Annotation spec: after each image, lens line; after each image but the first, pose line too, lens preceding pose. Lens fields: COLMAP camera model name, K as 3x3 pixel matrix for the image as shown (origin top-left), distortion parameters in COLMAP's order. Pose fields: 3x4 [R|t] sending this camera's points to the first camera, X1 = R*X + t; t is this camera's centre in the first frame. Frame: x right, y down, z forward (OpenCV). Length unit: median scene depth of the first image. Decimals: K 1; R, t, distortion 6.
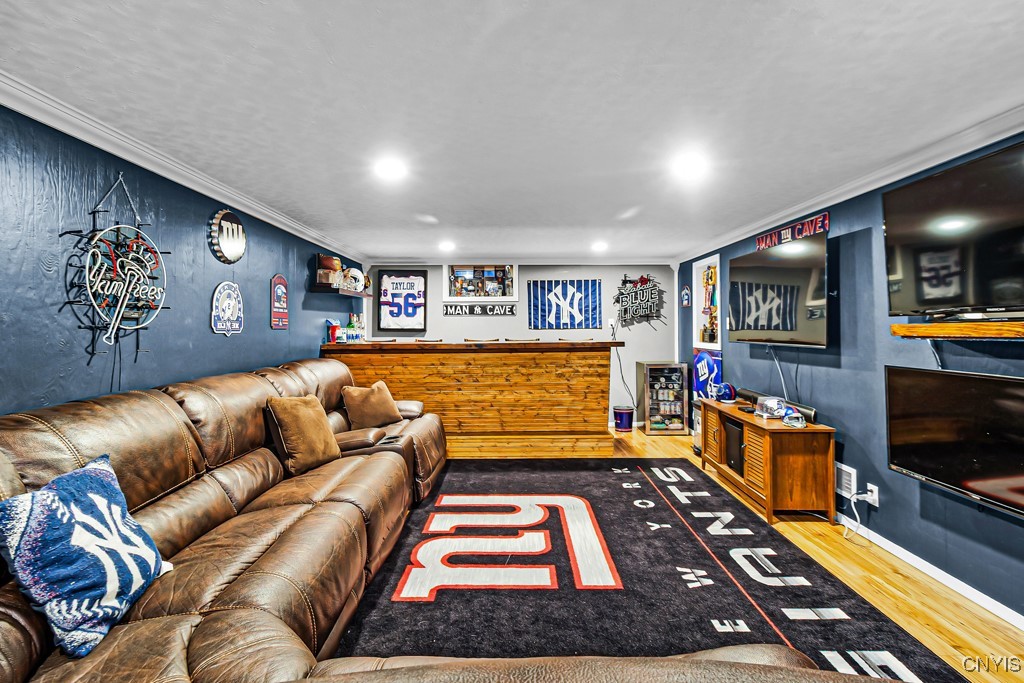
lens RADIAL K [[482.1, 0, 509.4], [0, 482.1, 318.8], [0, 0, 1]] dist [0.000610, 0.000187]
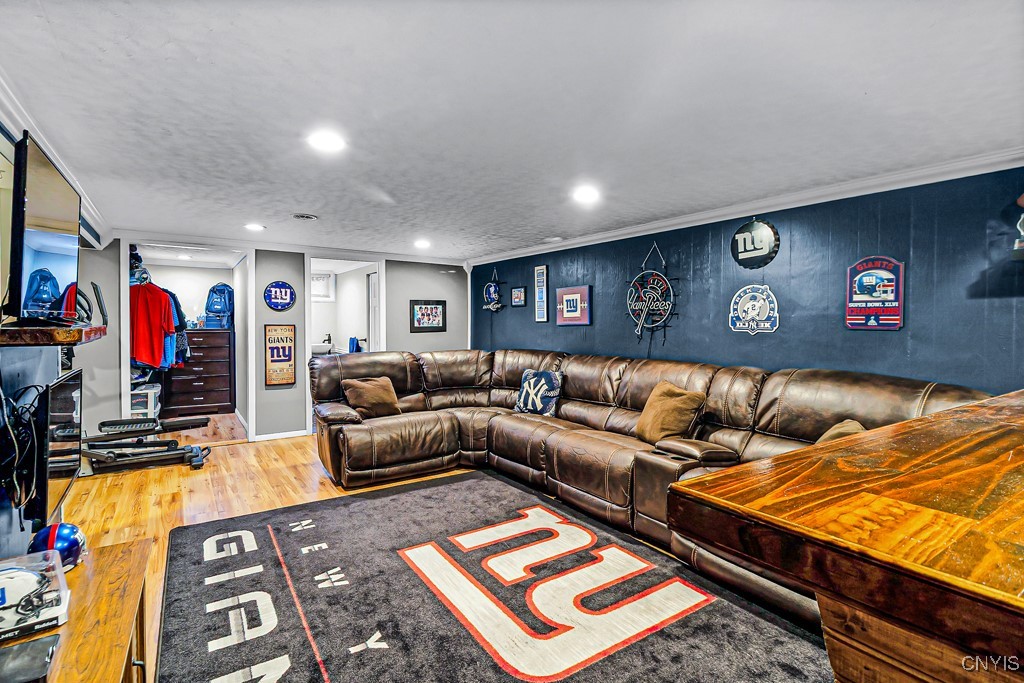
lens RADIAL K [[485.8, 0, 508.2], [0, 485.8, 330.5], [0, 0, 1]] dist [-0.001839, -0.000382]
pose [[-0.829514, 0.013164, -0.558331, 0.318750], [0.012637, 0.999909, 0.004801, 0.009206], [0.558344, -0.003073, -0.829604, 1.024456]]
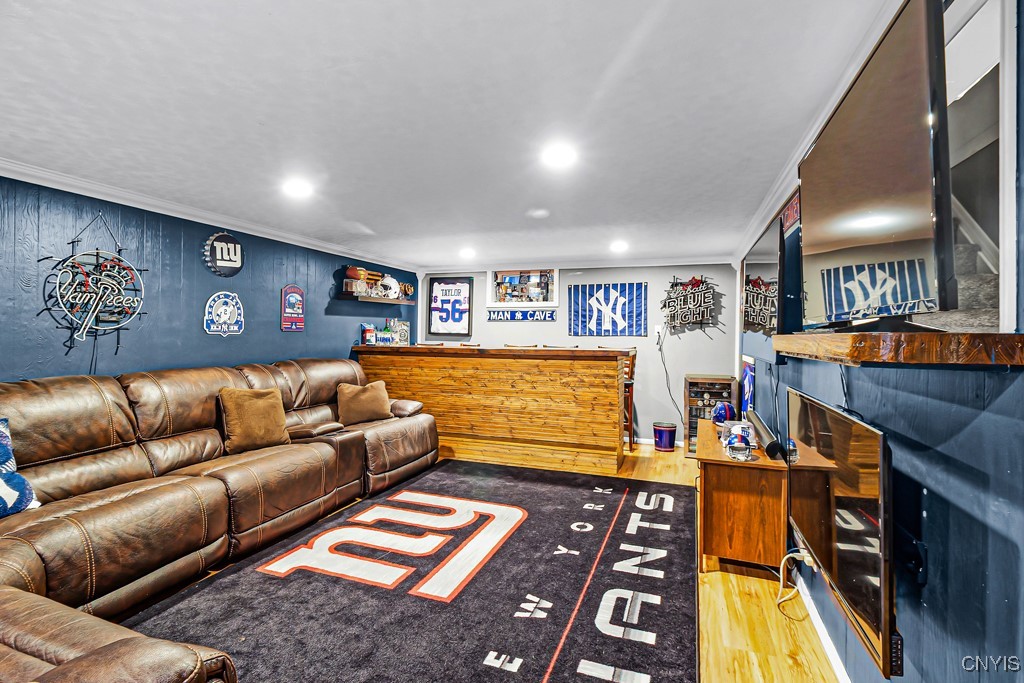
lens RADIAL K [[485.8, 0, 508.2], [0, 485.8, 330.5], [0, 0, 1]] dist [-0.001839, -0.000382]
pose [[0.938921, 0.012551, -0.343903, 0.324474], [-0.008298, 0.999870, 0.013836, -0.001201], [0.344032, -0.010137, 0.938903, 0.061397]]
